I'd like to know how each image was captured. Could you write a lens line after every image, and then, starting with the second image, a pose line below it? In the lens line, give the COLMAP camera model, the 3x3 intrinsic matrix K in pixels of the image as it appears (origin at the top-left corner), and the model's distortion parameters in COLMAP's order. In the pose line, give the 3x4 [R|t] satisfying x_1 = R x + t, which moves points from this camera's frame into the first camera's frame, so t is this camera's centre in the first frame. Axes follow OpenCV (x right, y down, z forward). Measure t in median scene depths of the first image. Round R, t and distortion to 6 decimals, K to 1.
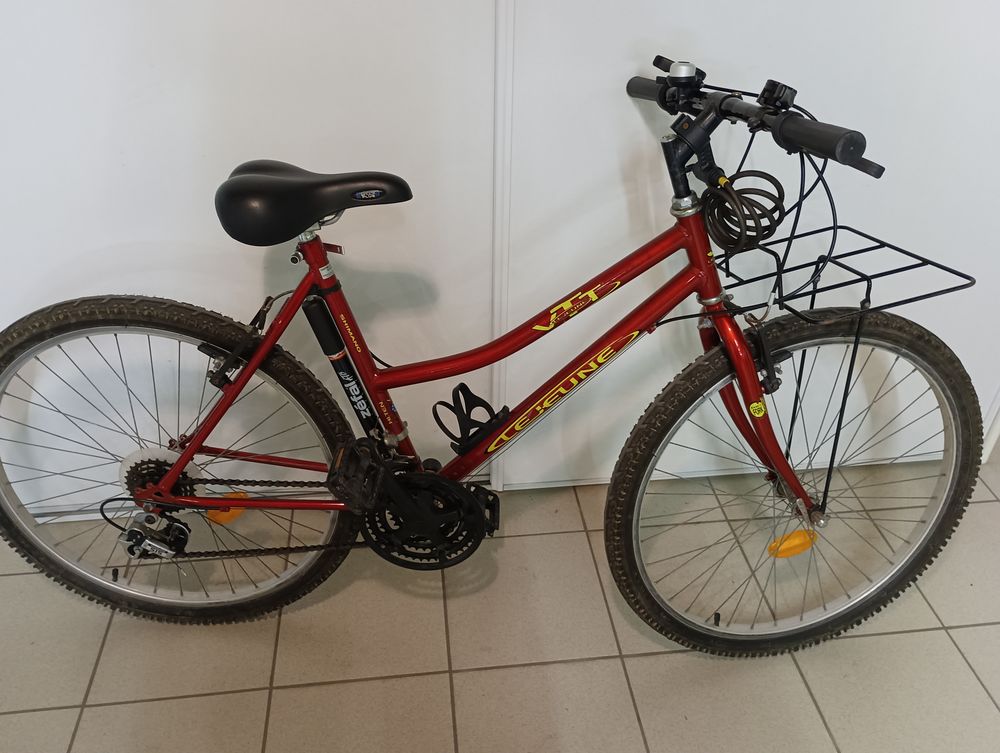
lens RADIAL K [[772.9, 0, 501.8], [0, 772.9, 375.6], [0, 0, 1]] dist [0.052757, -0.042499]
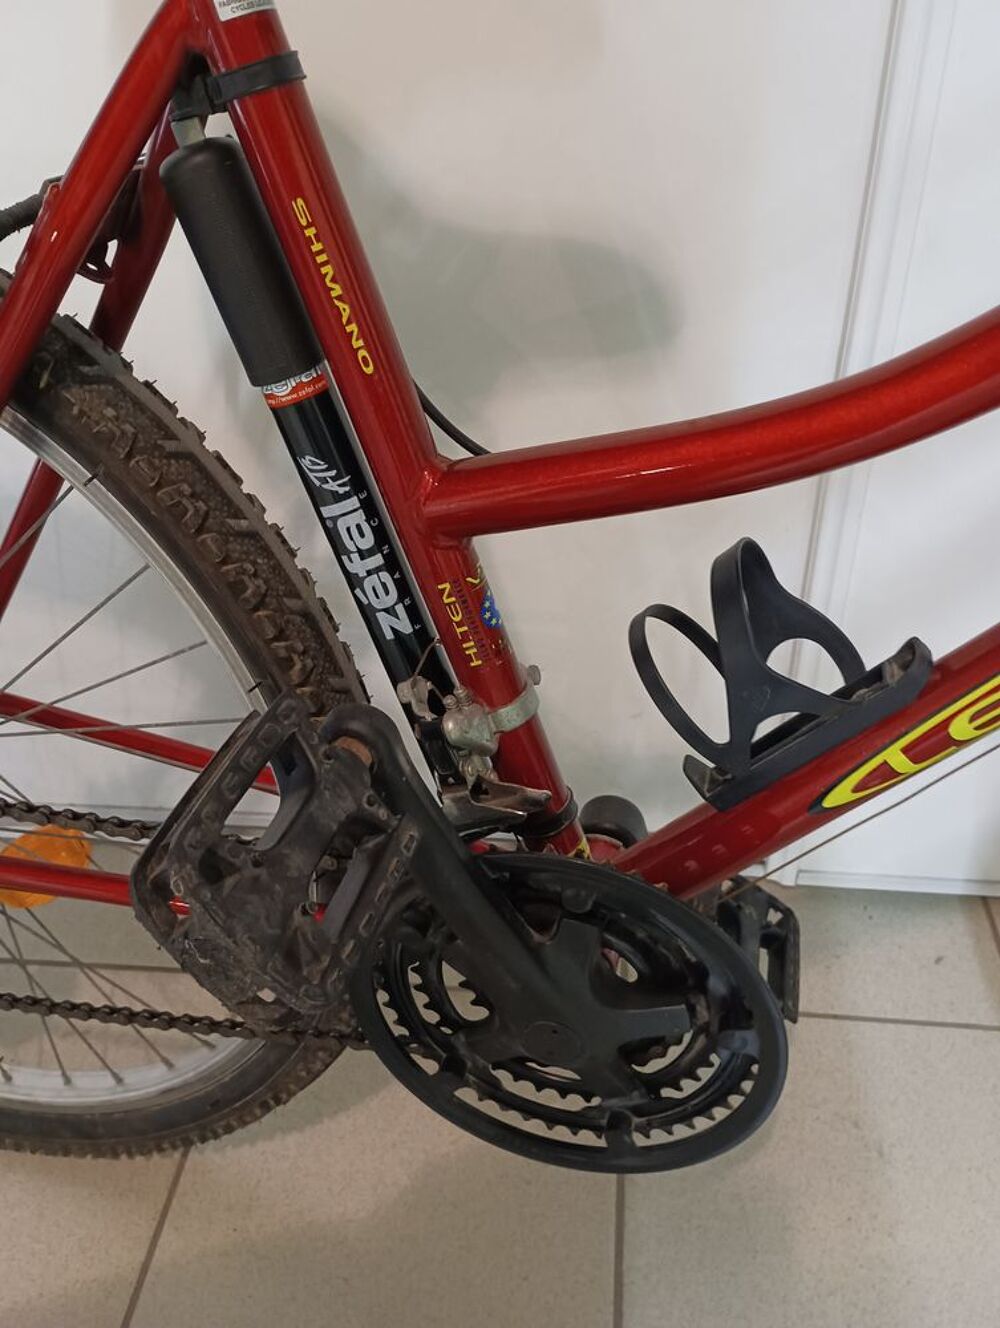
lens RADIAL K [[1026.4, 0, 502.0], [0, 1026.4, 678.5], [0, 0, 1]] dist [0.052757, -0.042499]
pose [[0.970638, 0.093925, -0.221449, -0.051182], [-0.087362, 0.995402, 0.039267, 0.050534], [0.224119, -0.018768, 0.974381, 0.632425]]
